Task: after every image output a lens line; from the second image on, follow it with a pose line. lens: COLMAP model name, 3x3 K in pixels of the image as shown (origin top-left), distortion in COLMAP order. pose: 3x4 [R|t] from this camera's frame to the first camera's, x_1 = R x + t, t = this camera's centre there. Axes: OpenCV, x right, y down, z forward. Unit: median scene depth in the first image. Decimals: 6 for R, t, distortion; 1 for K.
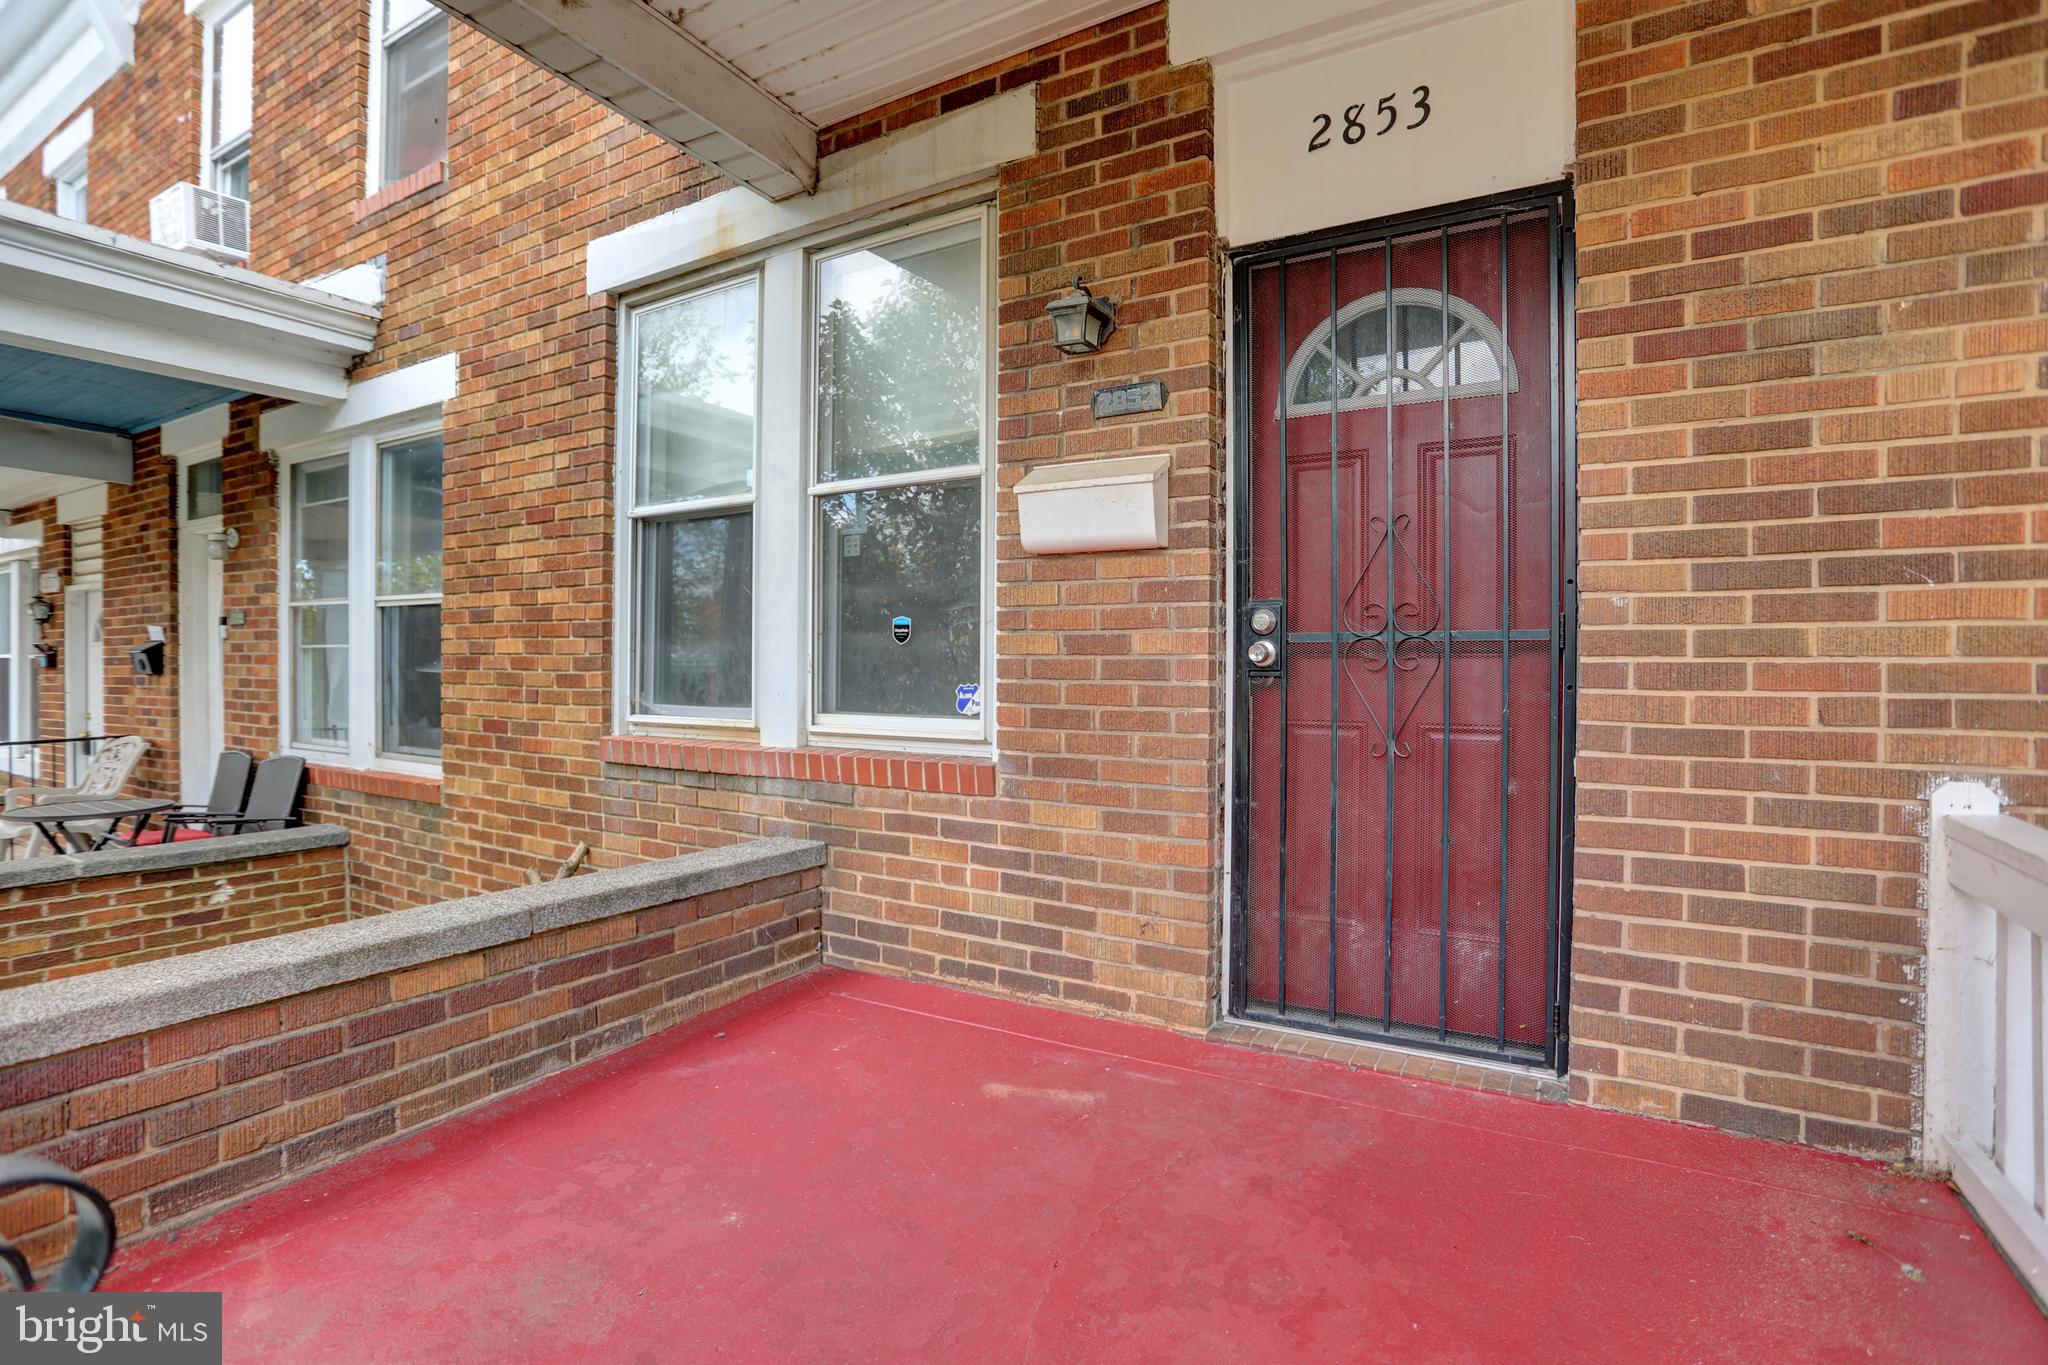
lens RADIAL K [[985.5, 0, 1027.2], [0, 985.5, 675.4], [0, 0, 1]] dist [-0.066376, 0.027773]
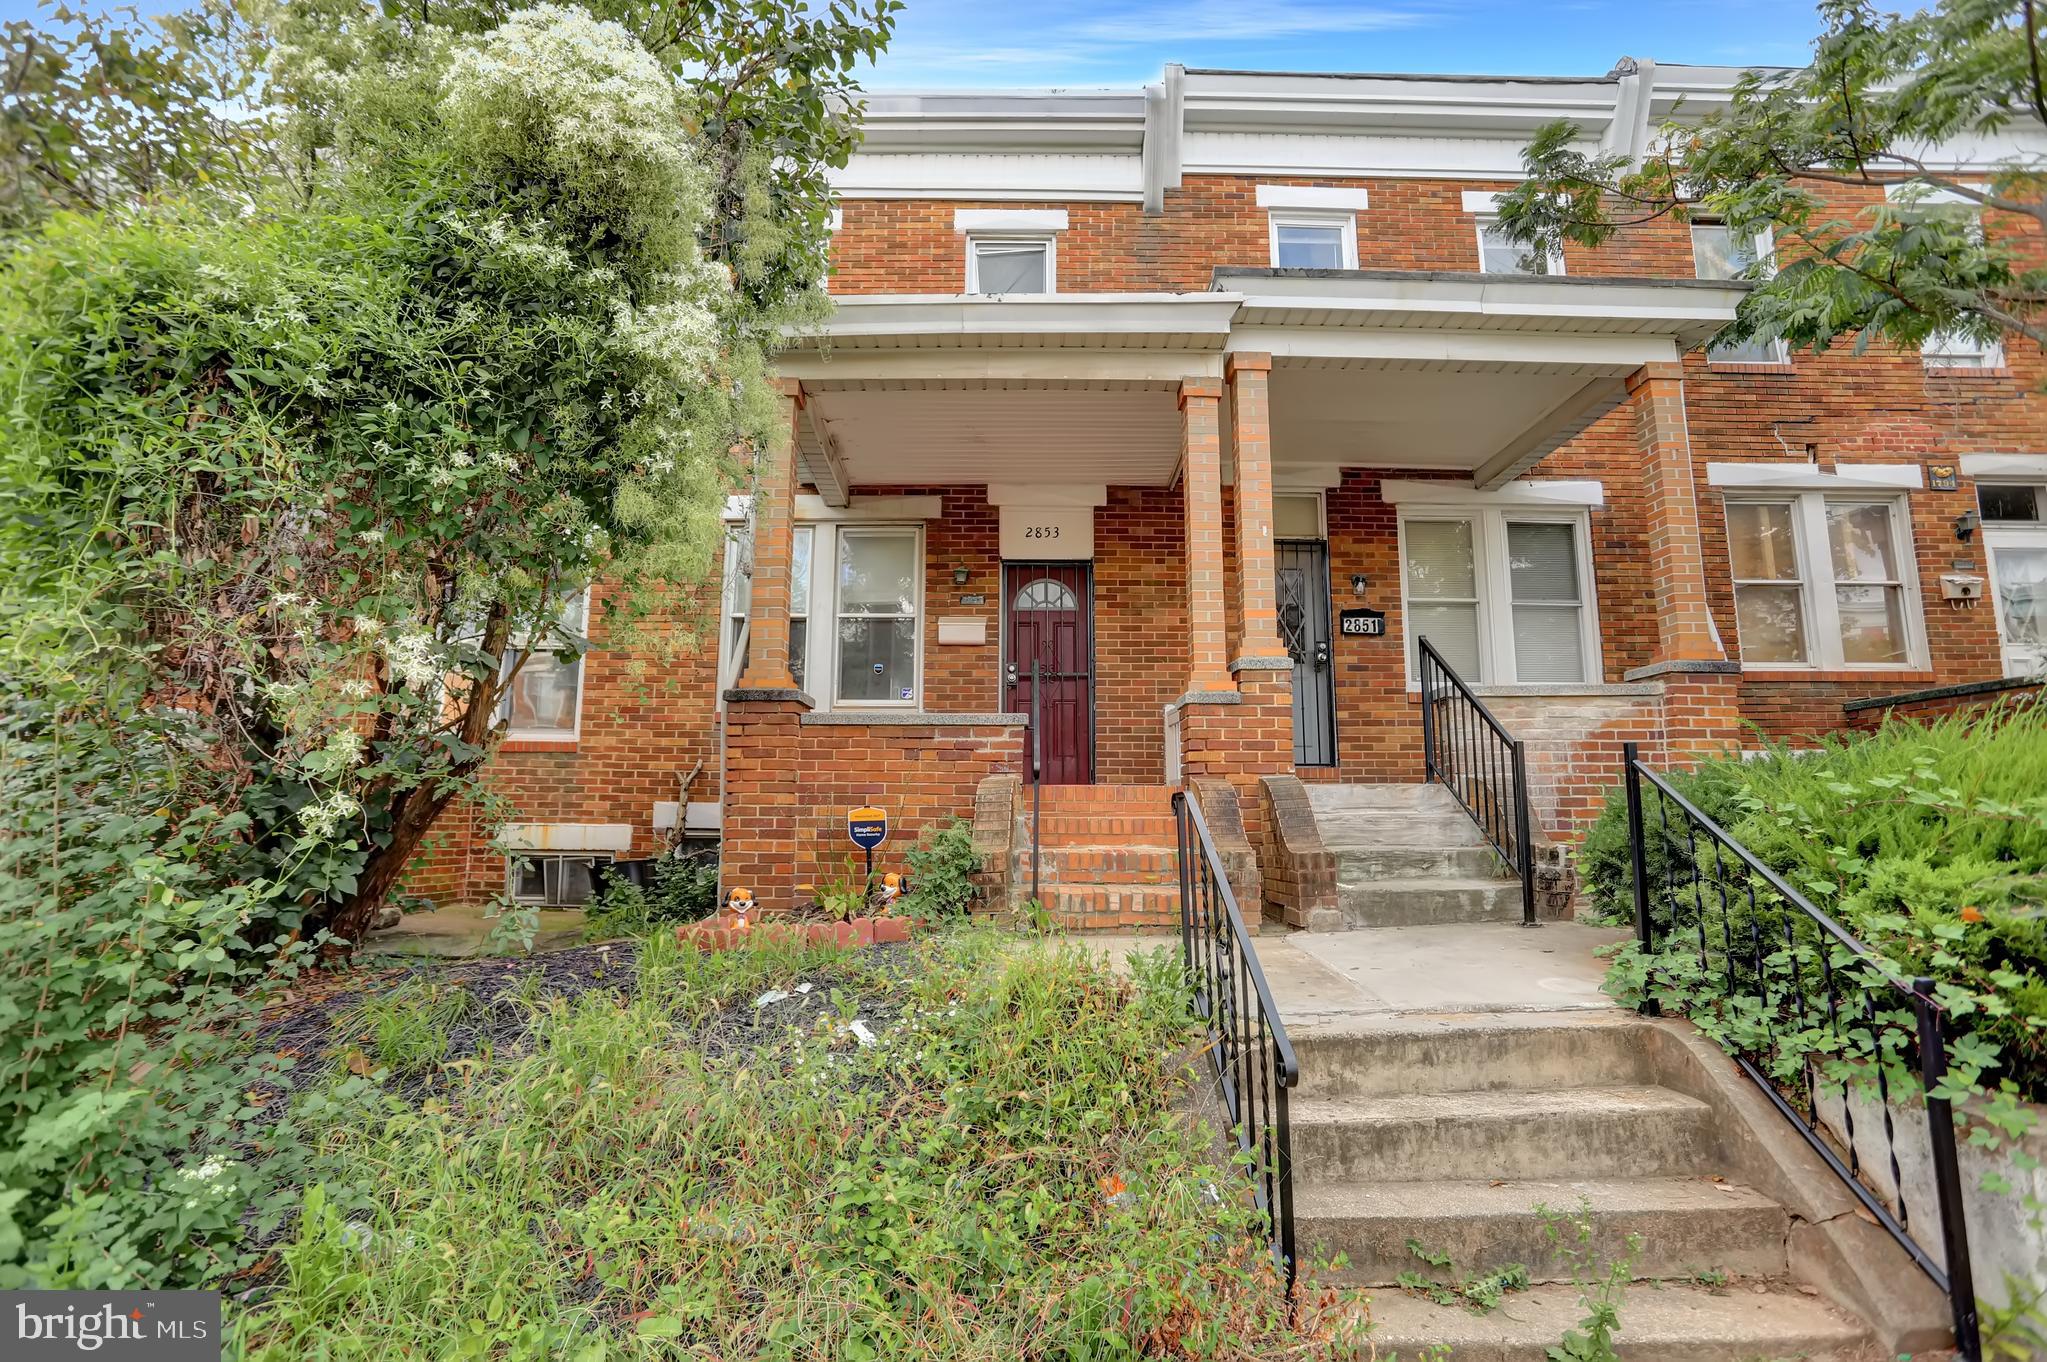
lens RADIAL K [[985.0, 0, 1026.6], [0, 985.0, 673.9], [0, 0, 1]] dist [-0.066376, 0.027773]
pose [[0.855227, 0.077519, 0.512423, -1.243371], [0.006977, 0.986938, -0.160949, 0.435653], [-0.518206, 0.141223, 0.843515, -1.617633]]
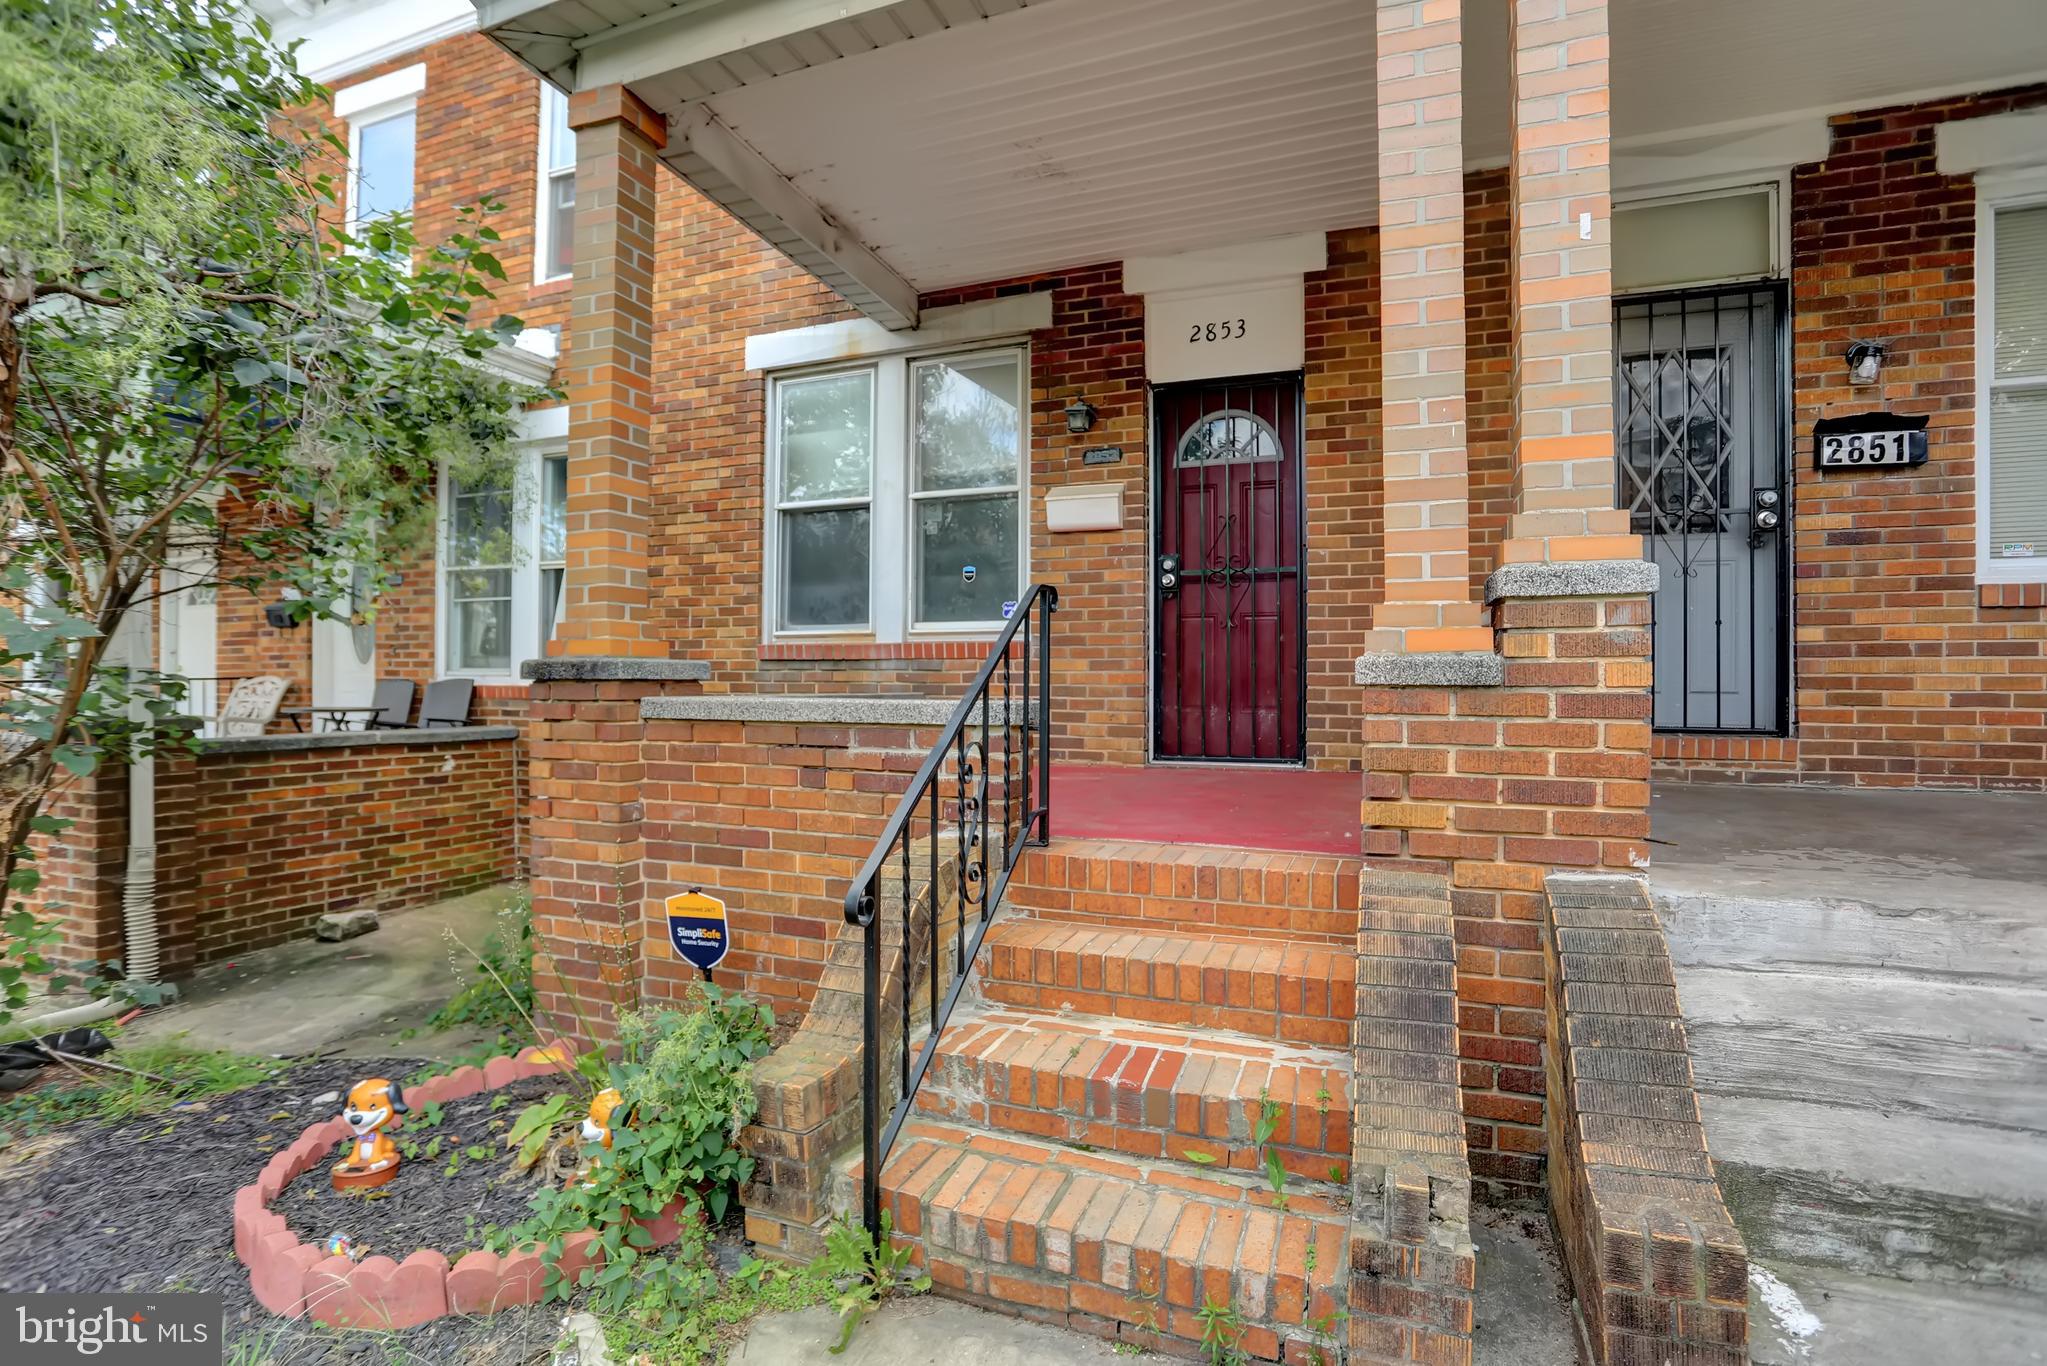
lens RADIAL K [[985.0, 0, 1026.6], [0, 985.0, 675.9], [0, 0, 1]] dist [-0.066376, 0.027773]
pose [[0.985779, -0.000898, 0.168044, -0.345377], [0.003485, 0.999880, -0.015103, 0.178526], [-0.168010, 0.015474, 0.985664, -0.849712]]
